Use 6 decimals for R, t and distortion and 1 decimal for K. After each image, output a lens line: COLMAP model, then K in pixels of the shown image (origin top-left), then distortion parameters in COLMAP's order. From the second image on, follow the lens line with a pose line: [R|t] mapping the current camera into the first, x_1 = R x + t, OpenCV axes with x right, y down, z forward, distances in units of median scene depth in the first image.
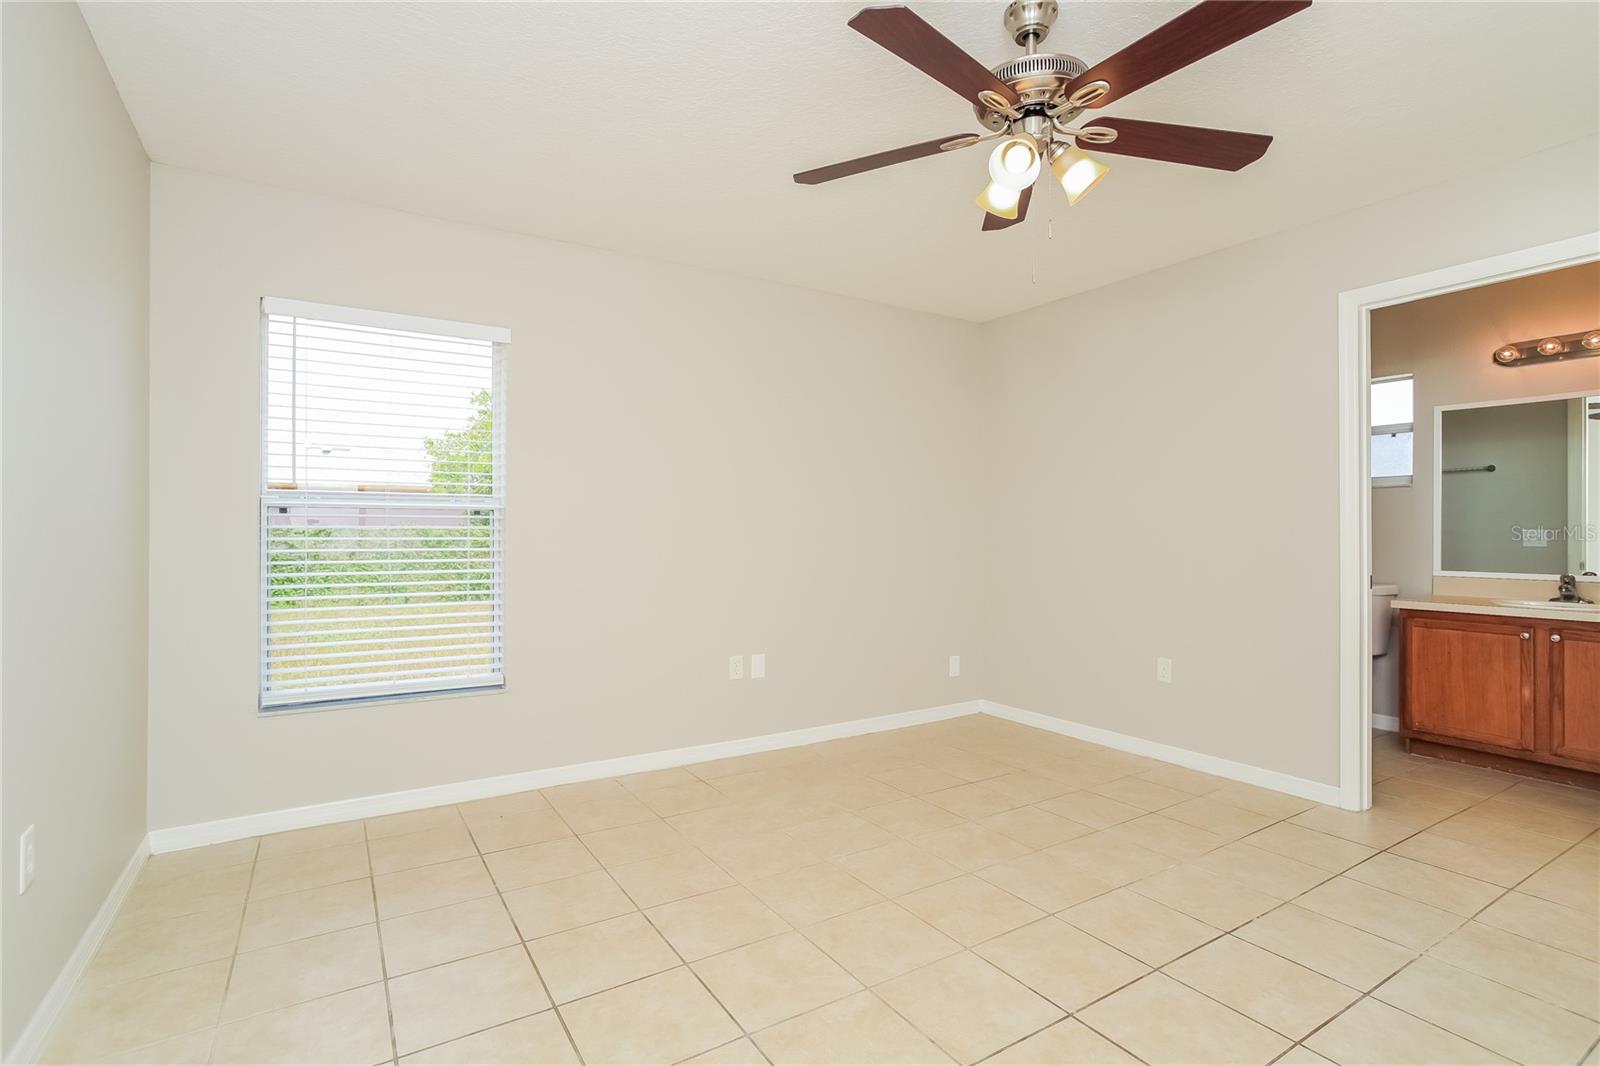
lens RADIAL K [[769.7, 0, 797.9], [0, 769.7, 525.8], [0, 0, 1]] dist [-0.015433, 0.005367]
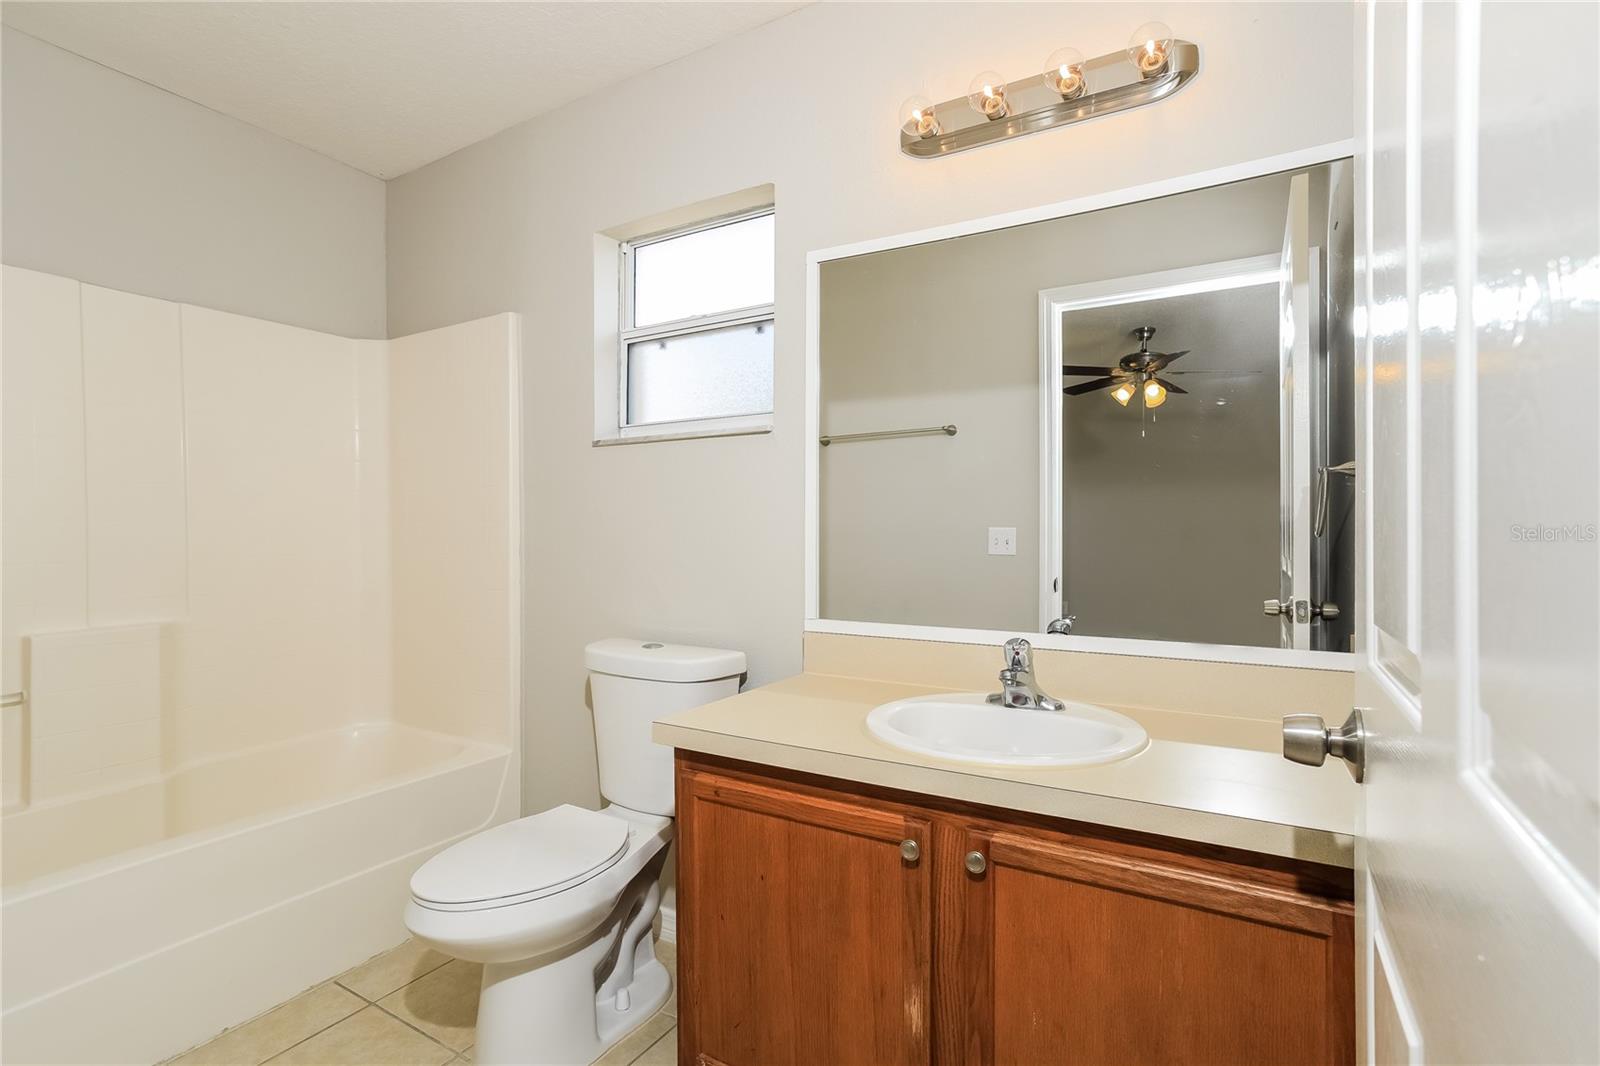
lens RADIAL K [[769.7, 0, 813.0], [0, 769.7, 530.7], [0, 0, 1]] dist [-0.015433, 0.005367]
pose [[0.885848, -0.001159, 0.463974, 0.718691], [-0.005288, 0.999907, 0.012594, 0.000377], [-0.463945, -0.013610, 0.885759, 0.684434]]
